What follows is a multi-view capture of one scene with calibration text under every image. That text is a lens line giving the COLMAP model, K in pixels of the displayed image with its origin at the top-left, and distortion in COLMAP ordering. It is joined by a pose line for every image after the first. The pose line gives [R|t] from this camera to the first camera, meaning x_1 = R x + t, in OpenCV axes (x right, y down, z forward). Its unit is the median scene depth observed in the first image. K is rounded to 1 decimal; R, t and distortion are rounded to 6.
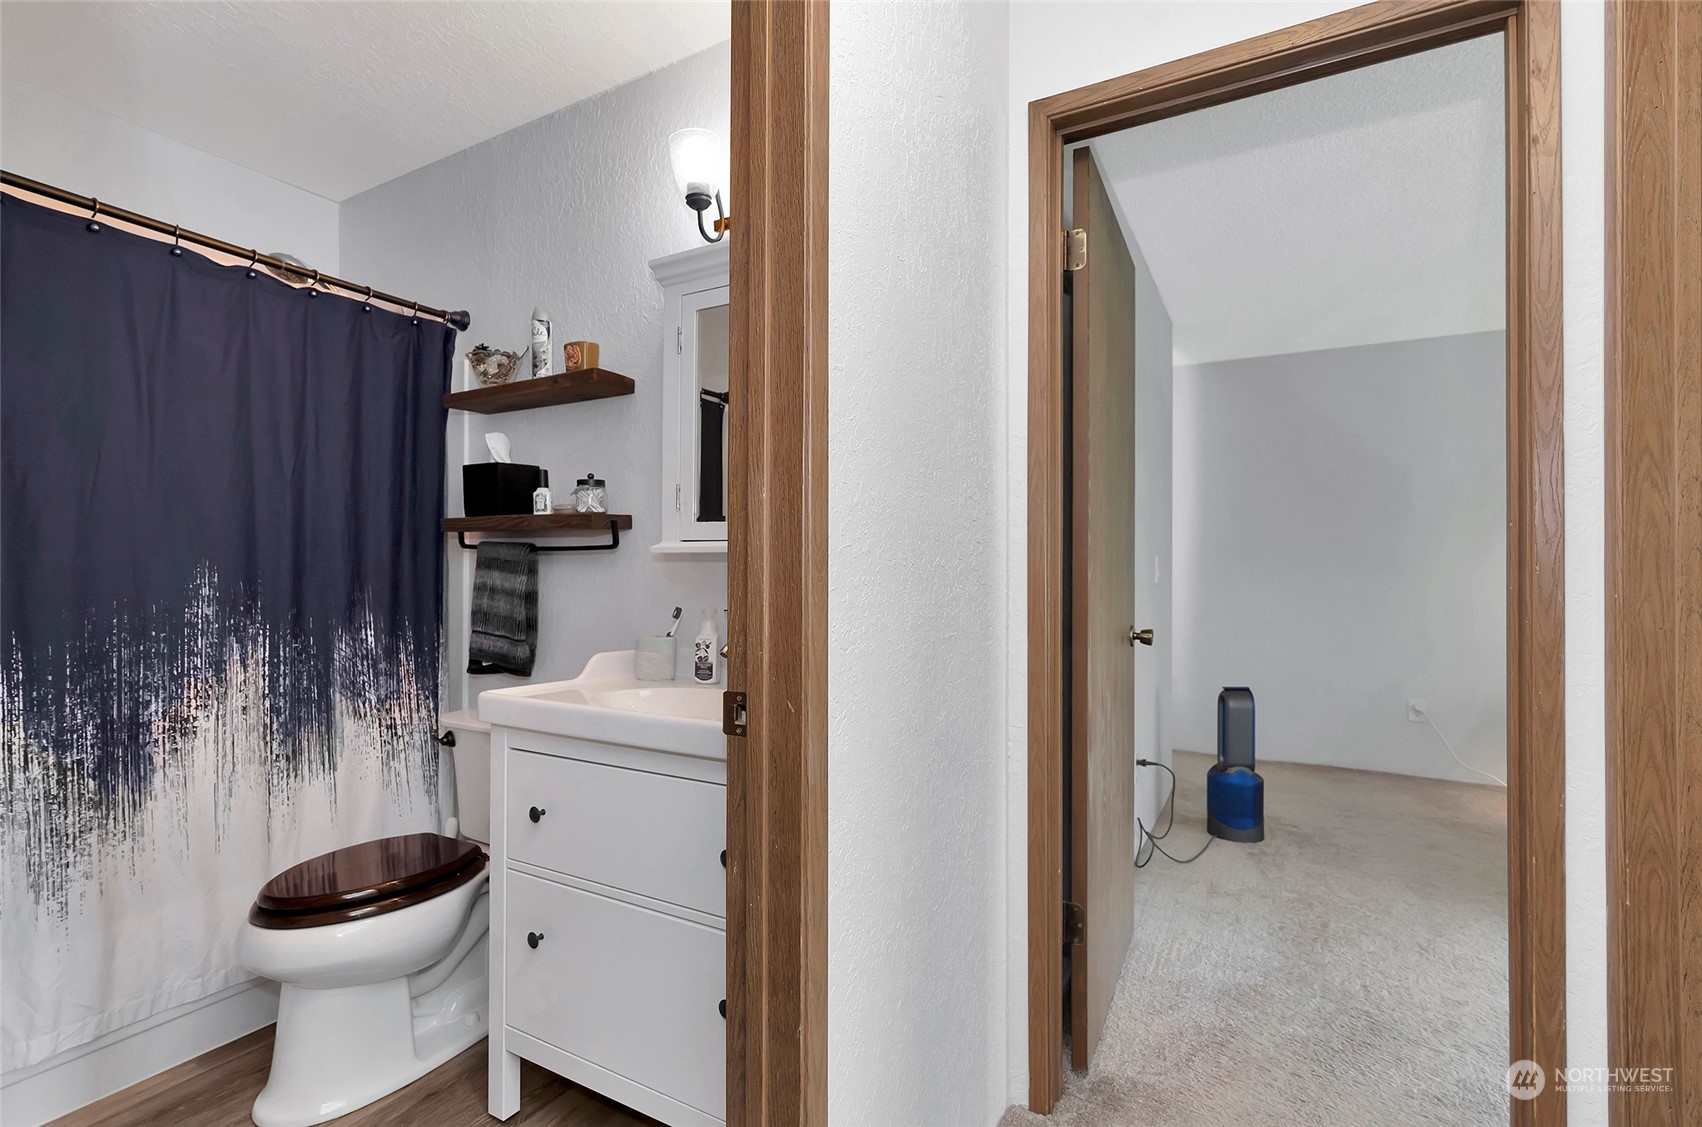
lens RADIAL K [[776.4, 0, 849.0], [0, 776.4, 570.8], [0, 0, 1]] dist [-0.019199, 0.006020]
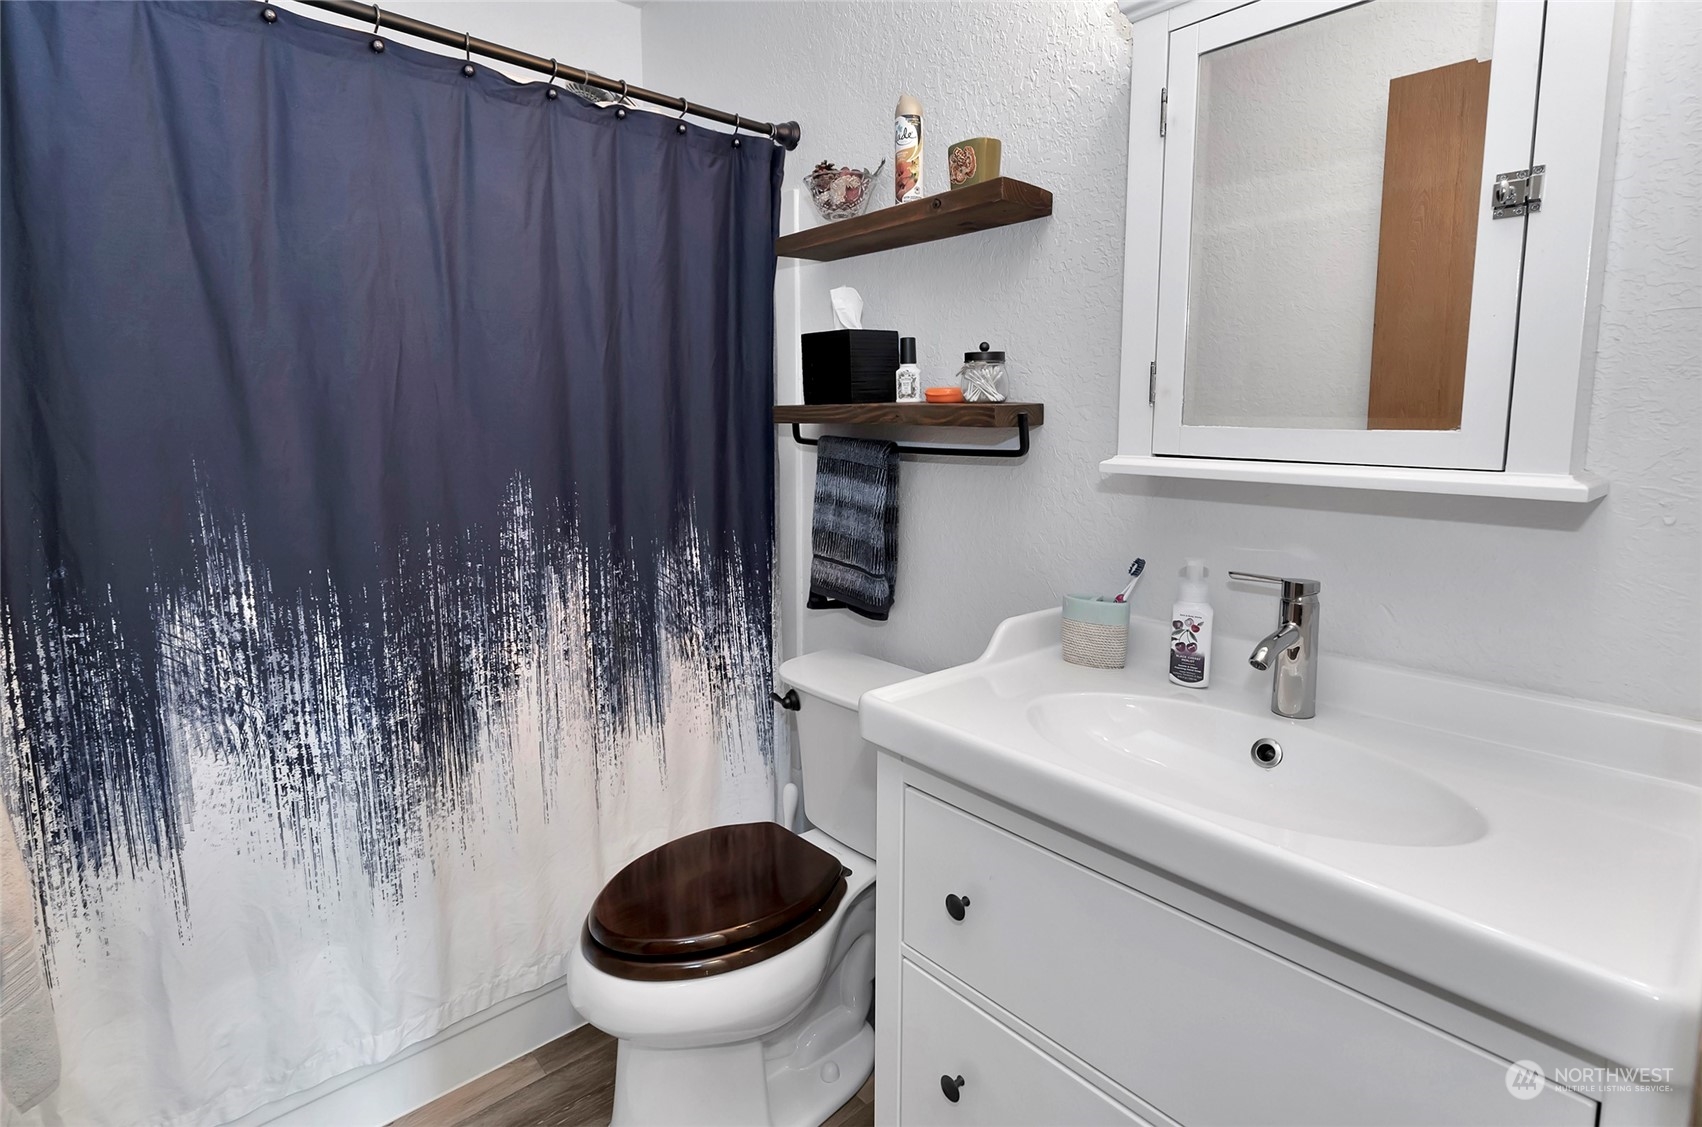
lens RADIAL K [[776.4, 0, 824.7], [0, 776.4, 500.8], [0, 0, 1]] dist [-0.019199, 0.006020]
pose [[0.940926, 0.037299, -0.336553, -0.244232], [0.002046, 0.993270, 0.115800, -0.070617], [0.338607, -0.109648, 0.934517, 0.324025]]
